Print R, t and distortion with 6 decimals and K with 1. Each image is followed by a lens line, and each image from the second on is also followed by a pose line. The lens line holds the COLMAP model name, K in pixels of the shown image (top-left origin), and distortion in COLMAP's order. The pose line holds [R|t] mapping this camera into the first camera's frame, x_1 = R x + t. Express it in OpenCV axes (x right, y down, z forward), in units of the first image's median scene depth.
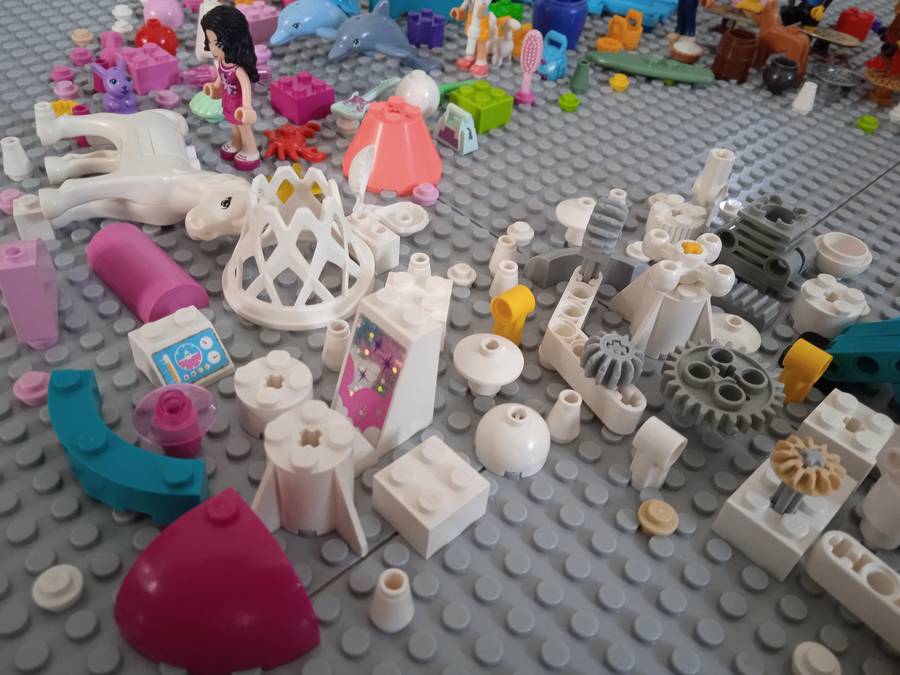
lens RADIAL K [[738.7, 0, 450.0], [0, 738.7, 337.5], [0, 0, 1]] dist [-0.003313, -0.002399]
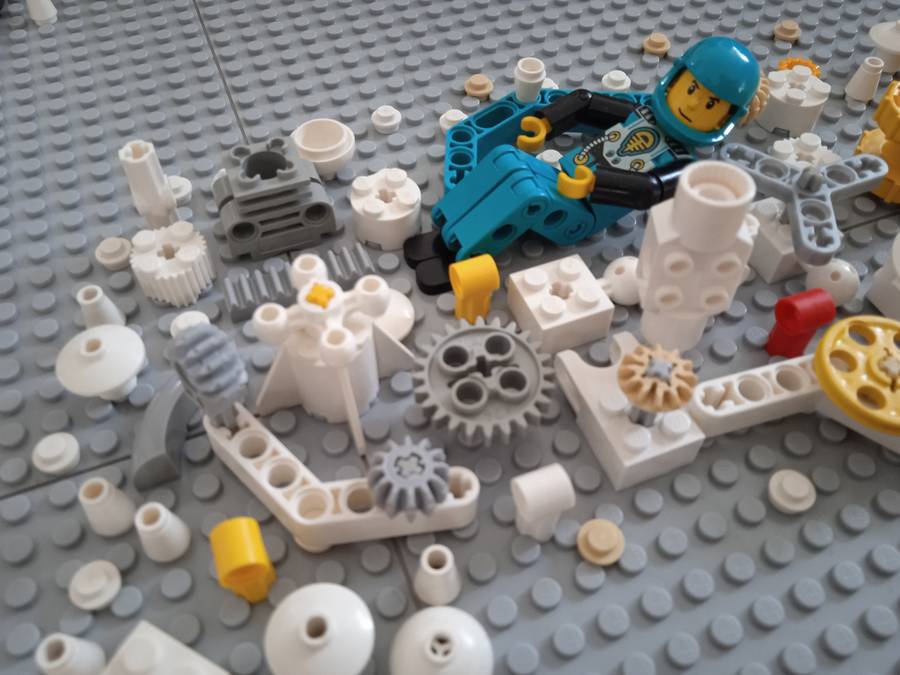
lens RADIAL K [[738.7, 0, 450.0], [0, 738.7, 337.5], [0, 0, 1]] dist [-0.003313, -0.002399]
pose [[0.359632, -0.780965, 0.510645, -0.028901], [0.638474, 0.605045, 0.475680, -0.336838], [-0.680453, 0.154964, 0.716220, 0.373034]]
